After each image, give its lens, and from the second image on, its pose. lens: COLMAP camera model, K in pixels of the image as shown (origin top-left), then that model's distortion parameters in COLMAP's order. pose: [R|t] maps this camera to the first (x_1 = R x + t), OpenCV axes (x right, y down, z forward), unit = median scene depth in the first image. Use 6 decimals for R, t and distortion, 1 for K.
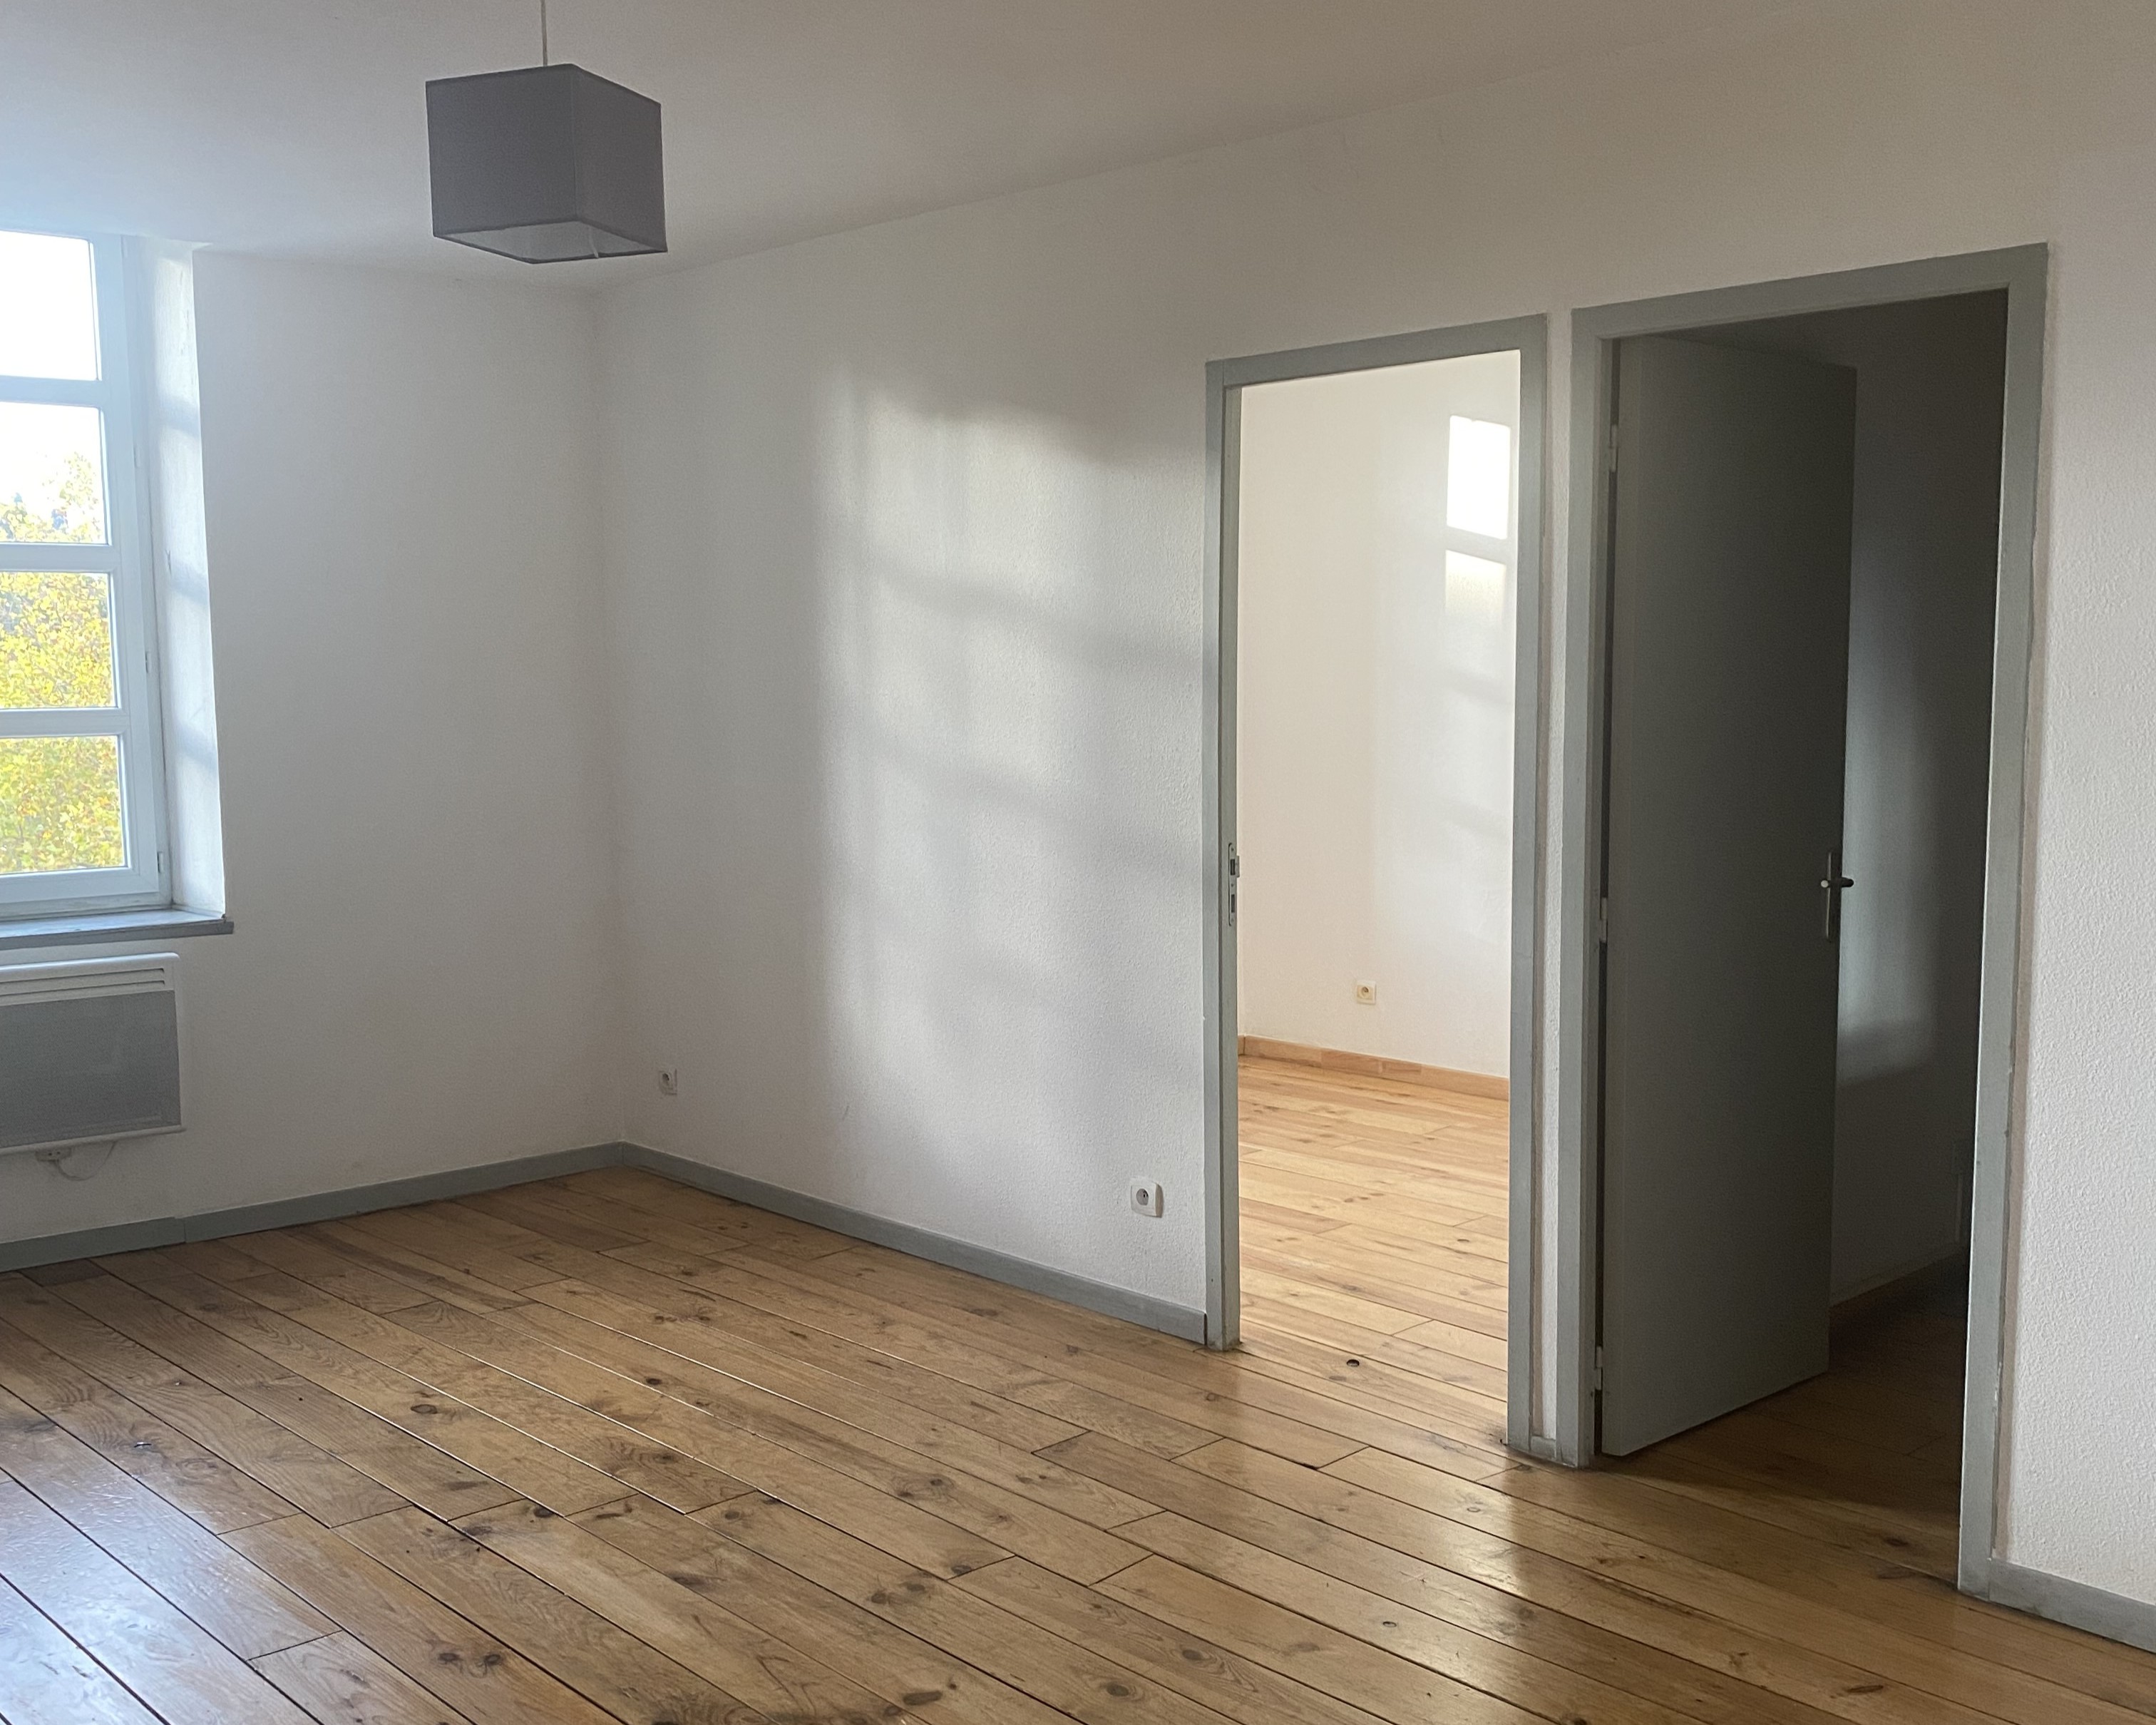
lens RADIAL K [[2127.6, 0, 1089.5], [0, 2127.6, 865.4], [0, 0, 1]] dist [-0.006222, 0.000000]
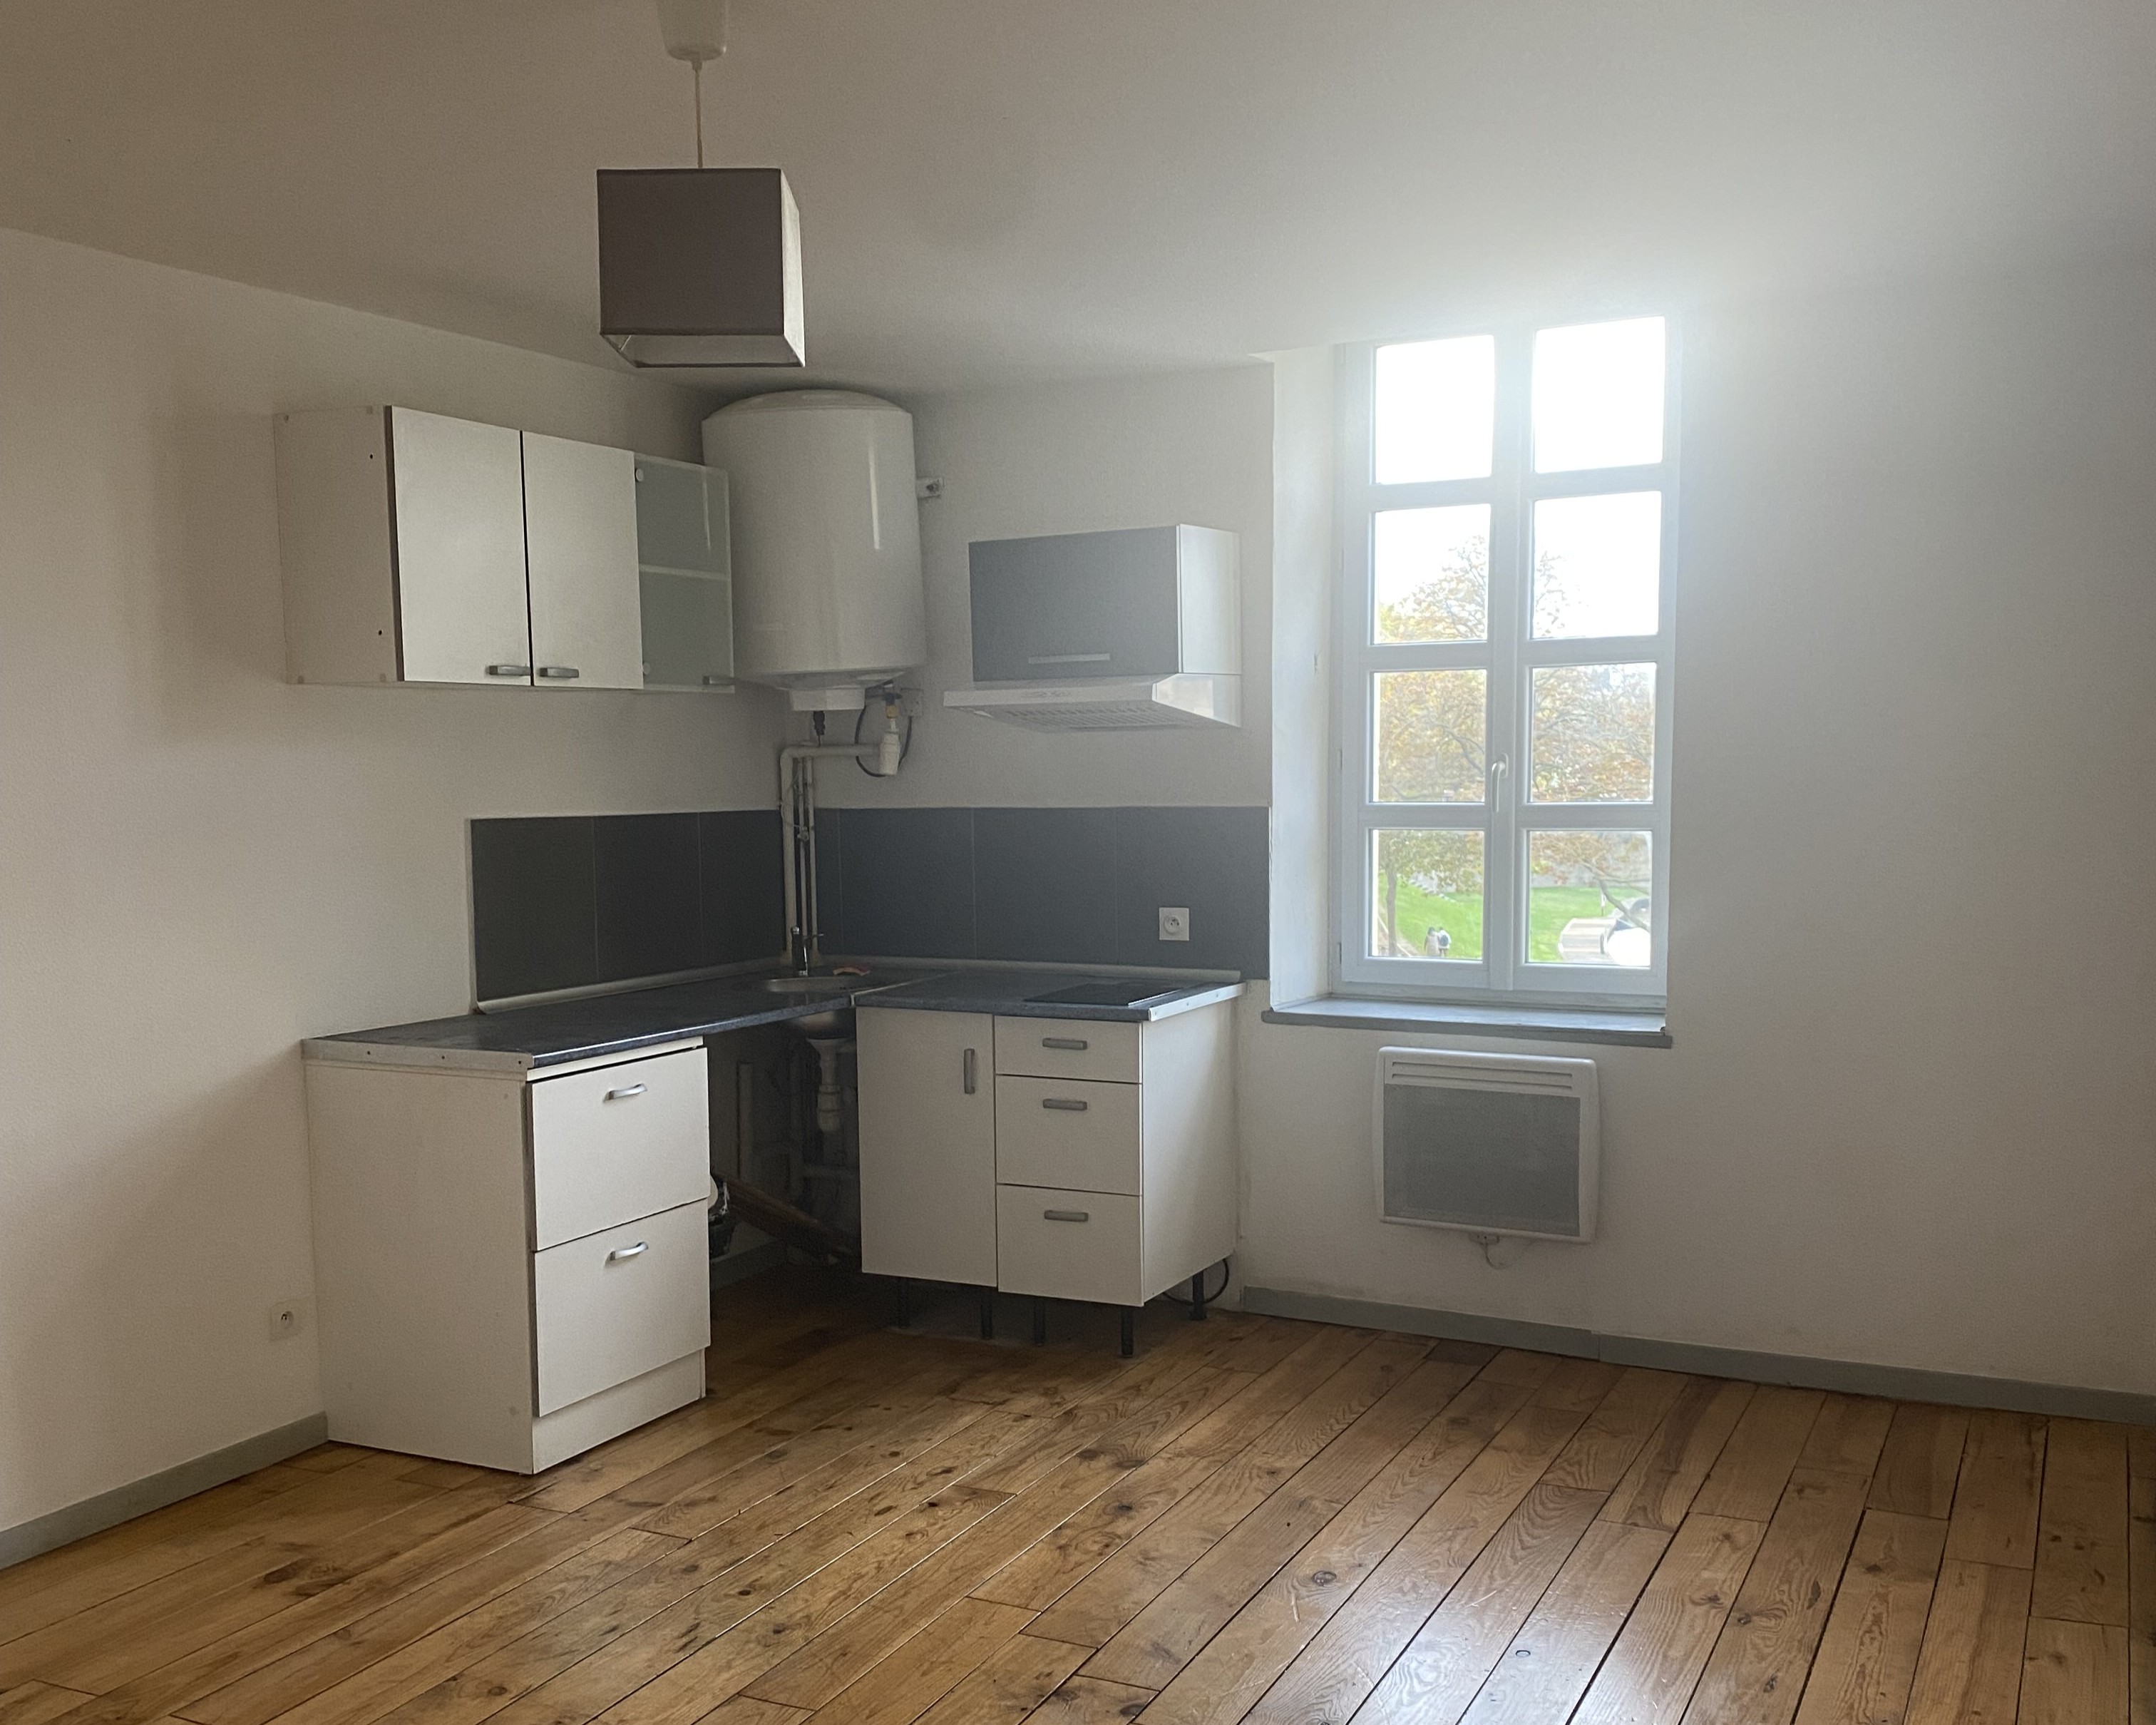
lens RADIAL K [[2127.6, 0, 1081.1], [0, 2127.6, 868.7], [0, 0, 1]] dist [-0.006222, 0.000000]
pose [[0.331190, 0.044665, -0.942506, 0.422731], [-0.071415, 0.997200, 0.022163, -0.053019], [0.940858, 0.059969, 0.333453, 0.476956]]
